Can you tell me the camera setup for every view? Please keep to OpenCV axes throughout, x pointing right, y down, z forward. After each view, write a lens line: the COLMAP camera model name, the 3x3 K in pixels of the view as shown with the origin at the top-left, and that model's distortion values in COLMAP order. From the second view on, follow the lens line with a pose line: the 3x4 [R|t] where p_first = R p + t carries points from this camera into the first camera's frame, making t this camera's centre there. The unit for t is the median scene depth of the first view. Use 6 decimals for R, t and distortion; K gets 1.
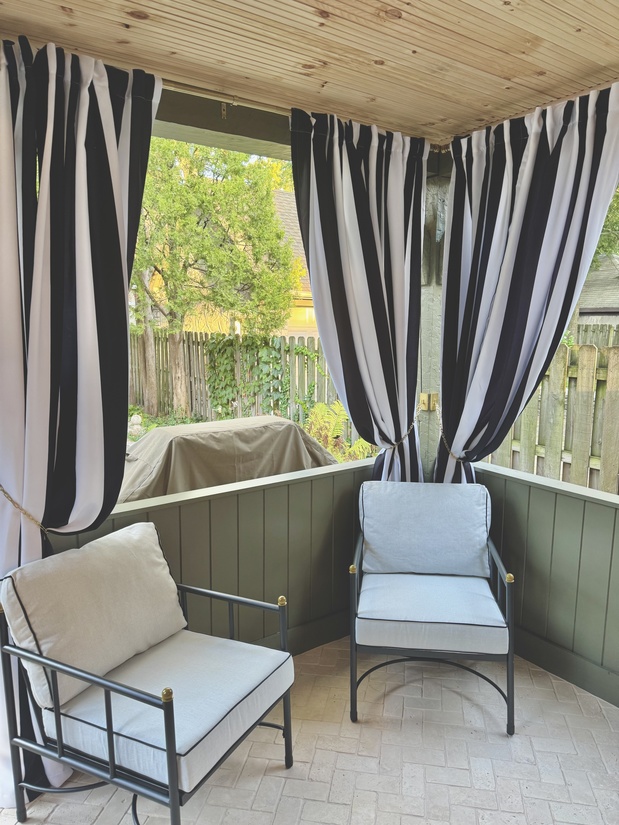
lens RADIAL K [[584.9, 0, 309.5], [0, 584.9, 412.5], [0, 0, 1]] dist [0.002574, -0.001524]
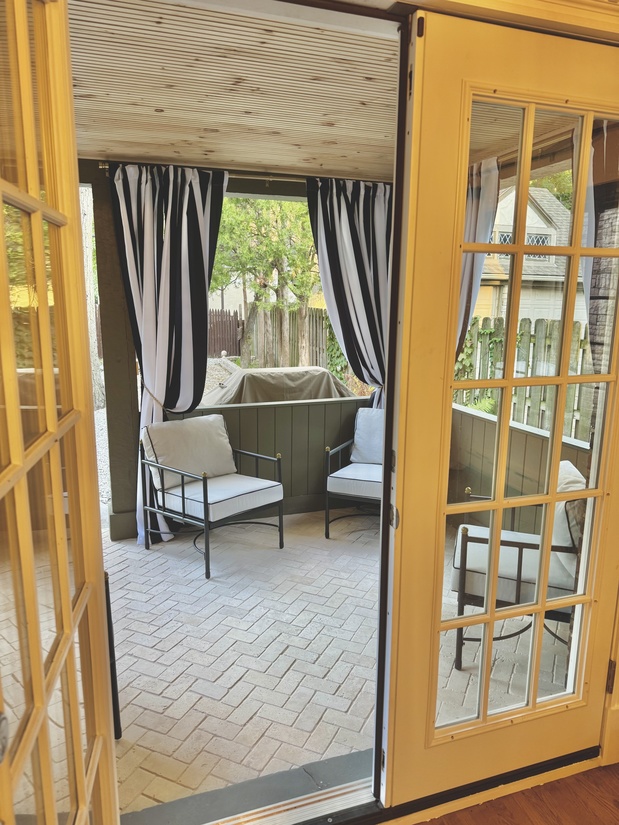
lens RADIAL K [[569.8, 0, 309.5], [0, 569.8, 412.5], [0, 0, 1]] dist [0.196203, -0.404218]
pose [[0.962802, 0.057717, -0.263972, 0.500501], [-0.046595, 0.997750, 0.048205, 0.085887], [0.266160, -0.034112, 0.963325, -0.702914]]
